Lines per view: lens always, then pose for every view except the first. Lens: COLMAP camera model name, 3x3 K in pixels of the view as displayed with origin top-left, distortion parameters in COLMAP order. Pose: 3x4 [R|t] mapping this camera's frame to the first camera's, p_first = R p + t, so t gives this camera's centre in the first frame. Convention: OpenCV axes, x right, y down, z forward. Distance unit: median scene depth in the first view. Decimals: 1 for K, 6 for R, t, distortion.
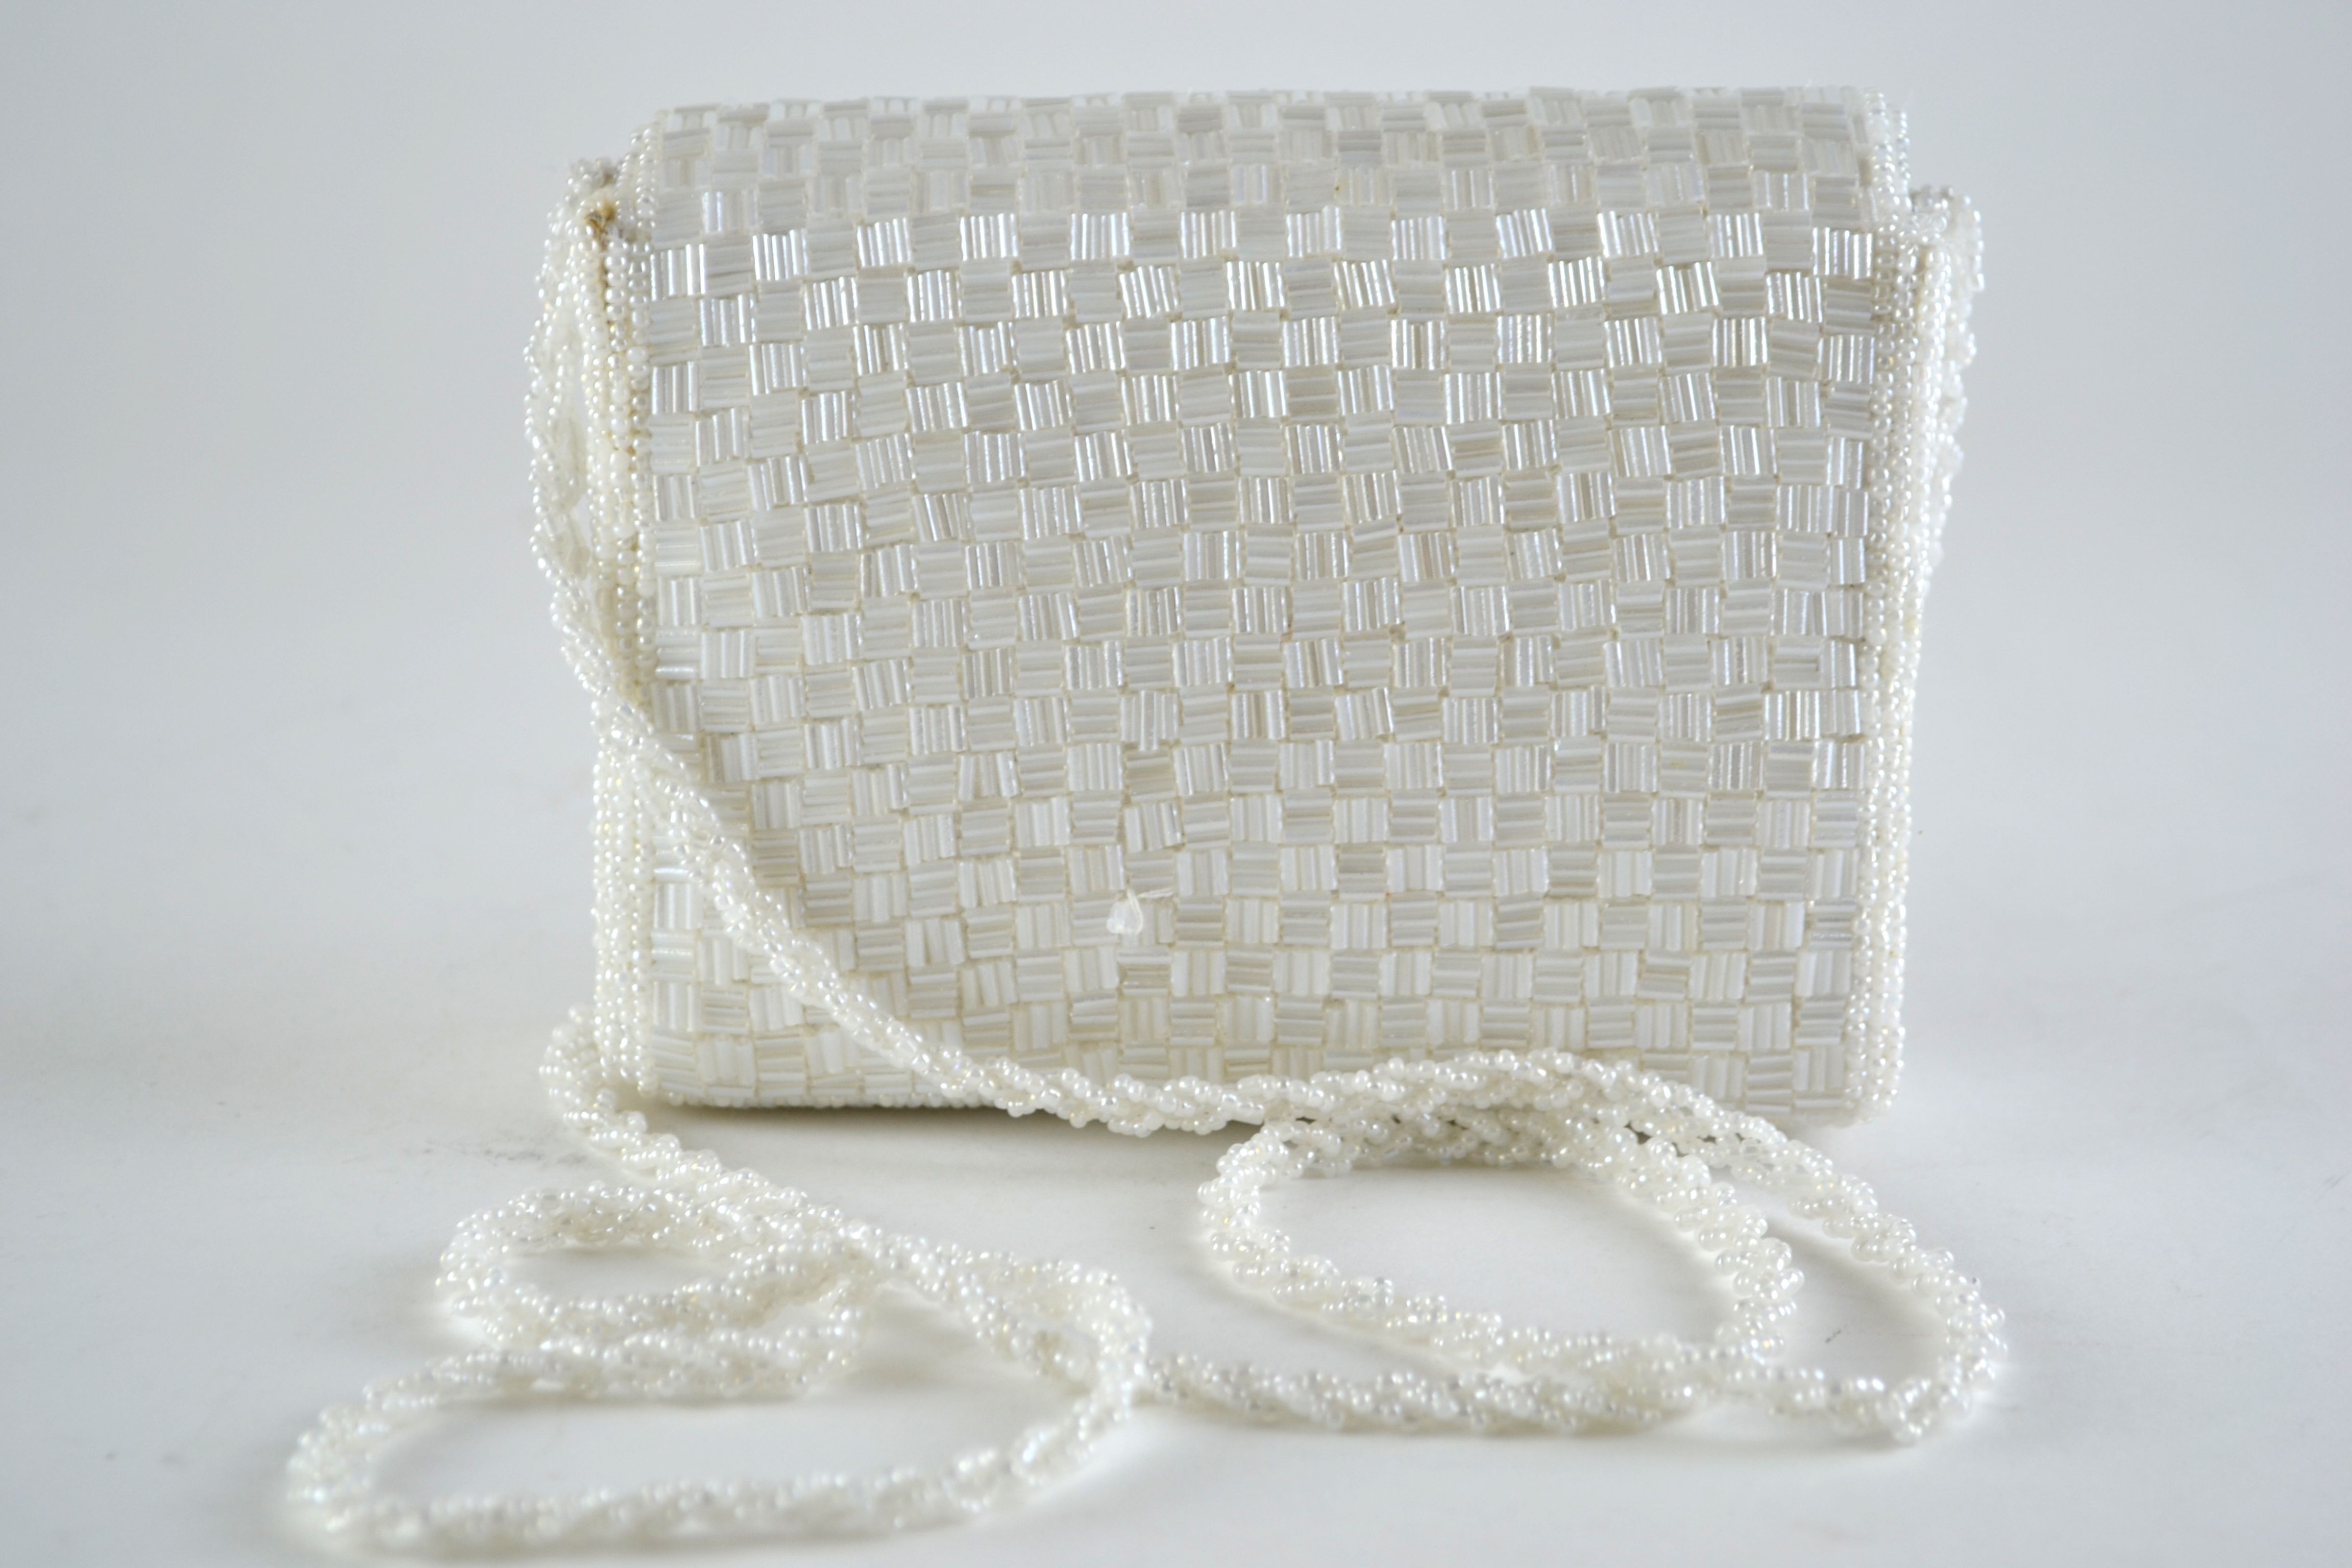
lens RADIAL K [[4696.7, 0, 1179.3], [0, 4696.7, 781.5], [0, 0, 1]] dist [-0.043008, 0.000000]
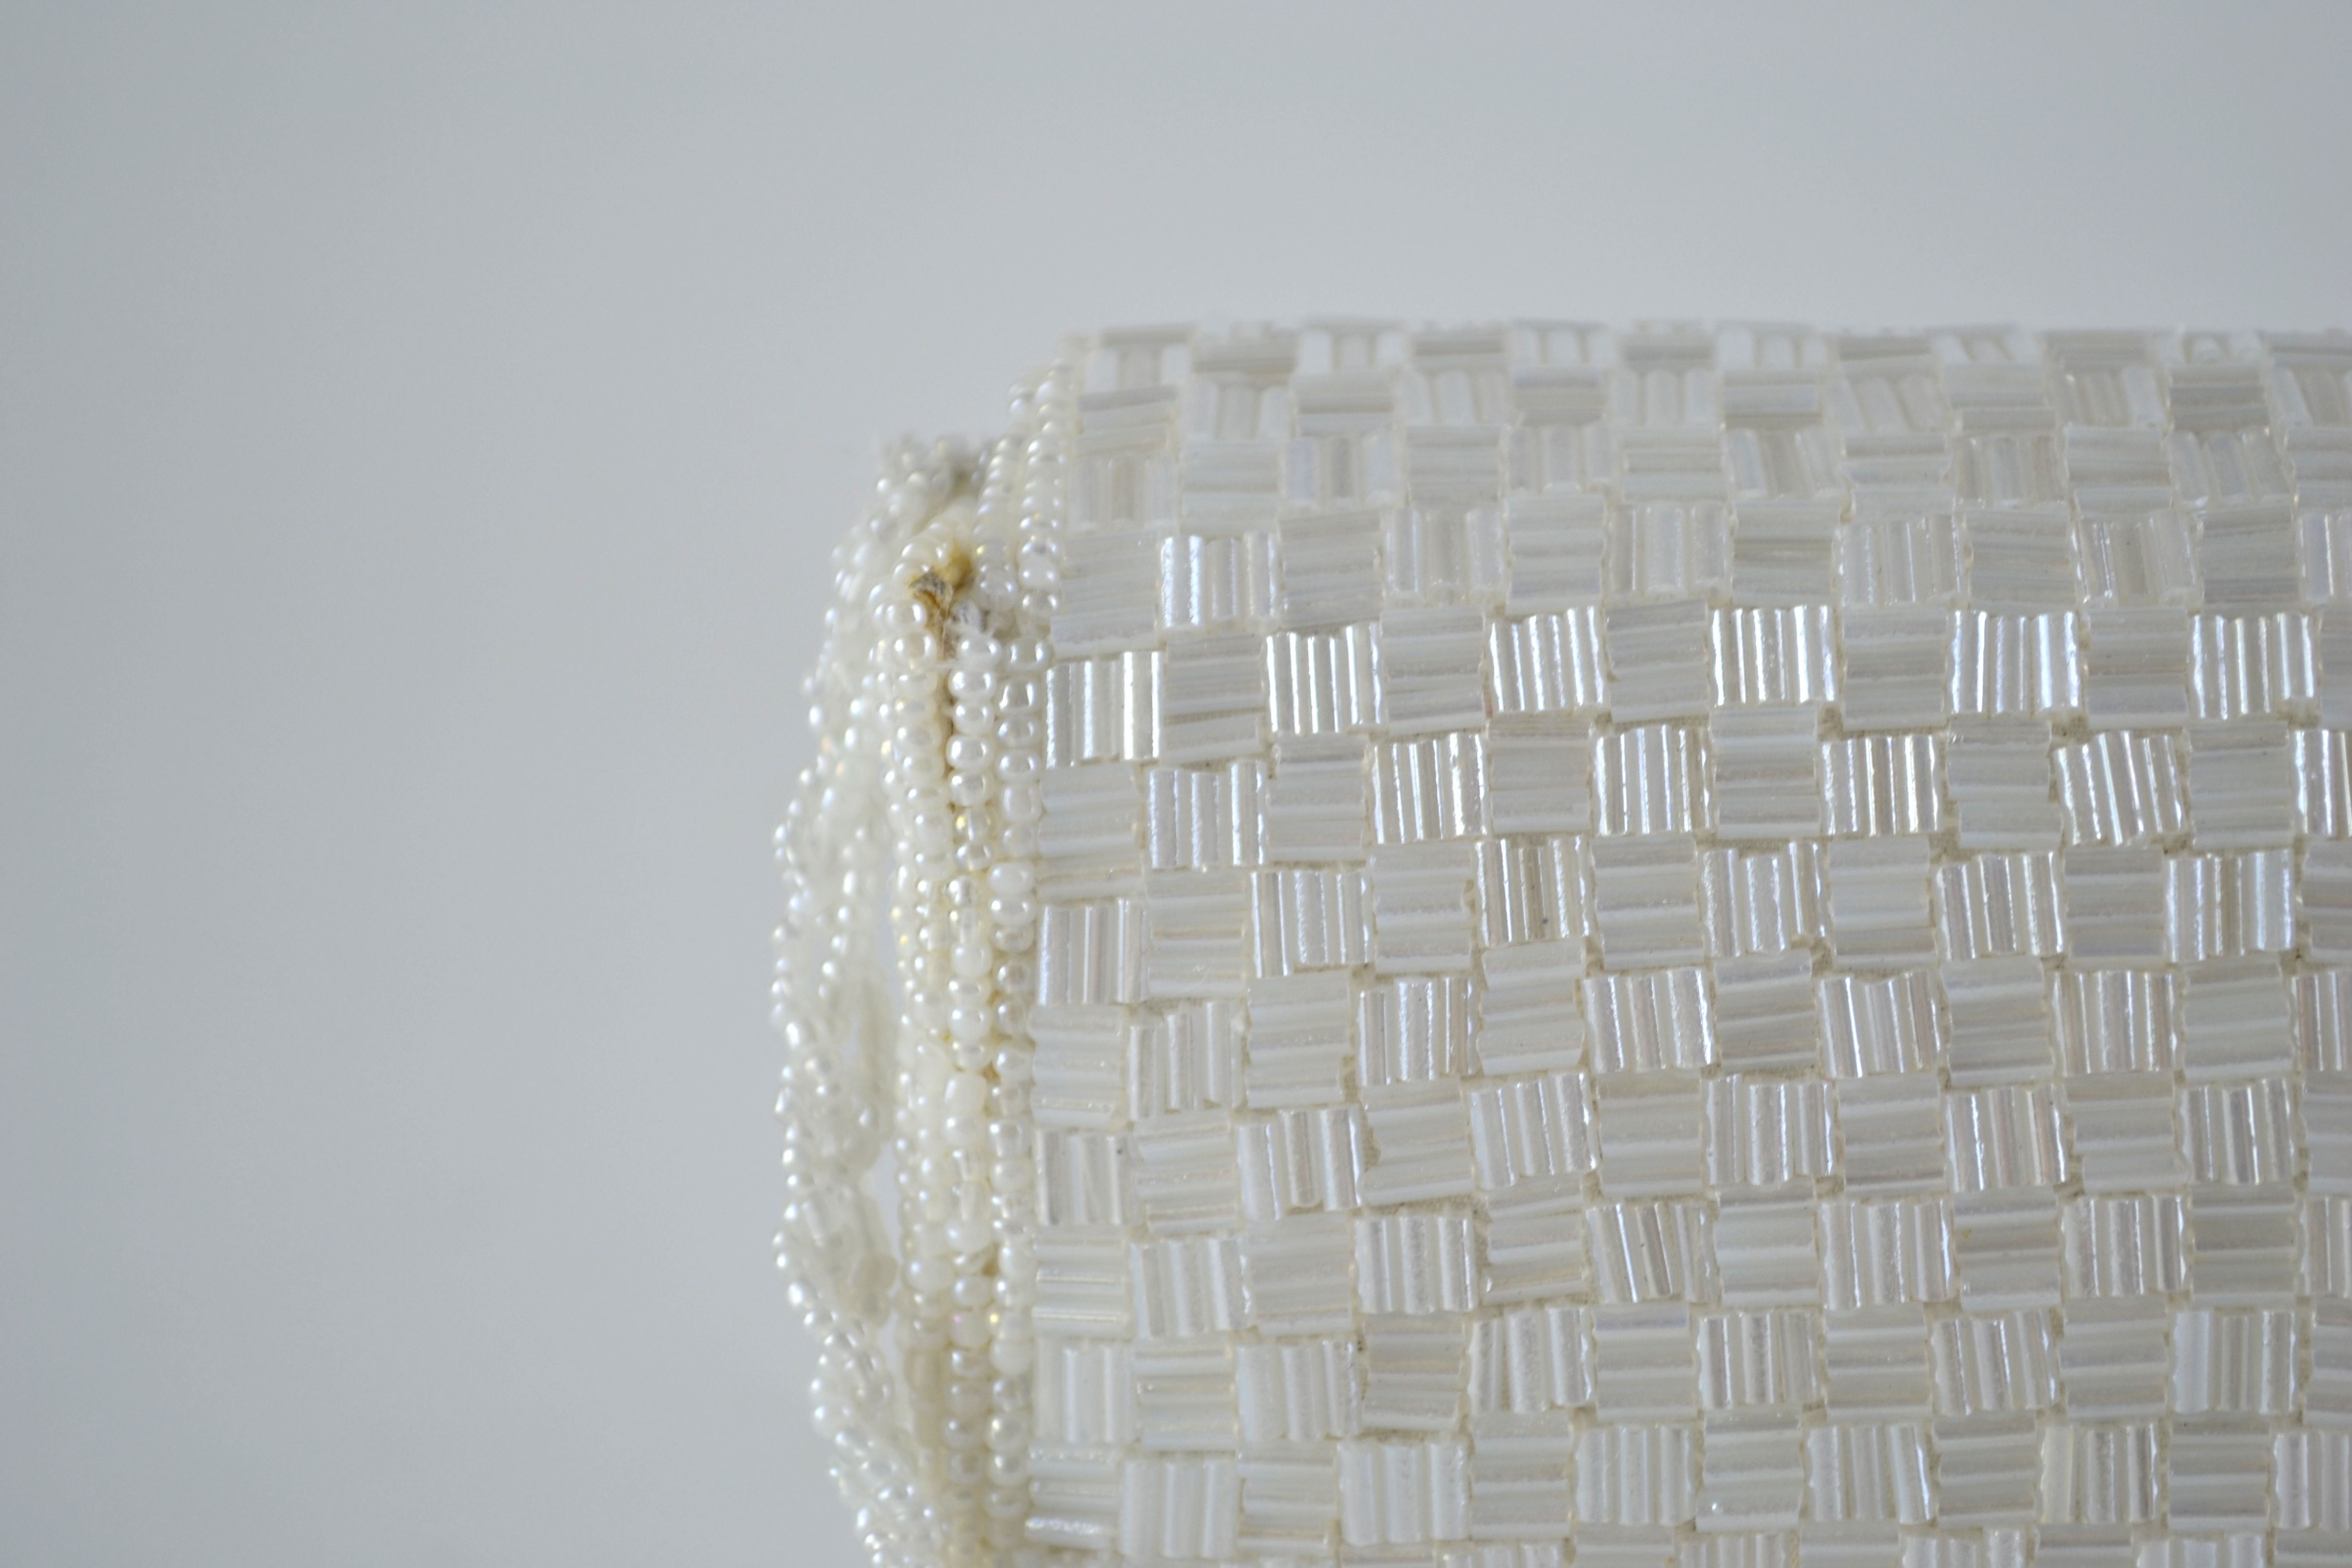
lens RADIAL K [[5452.5, 0, 1174.1], [0, 5452.5, 786.5], [0, 0, 1]] dist [0.030474, 0.000000]
pose [[0.996647, 0.034274, -0.074301, -0.058885], [-0.034575, 0.999398, -0.002766, -0.099146], [0.074162, 0.005326, 0.997232, 0.455807]]
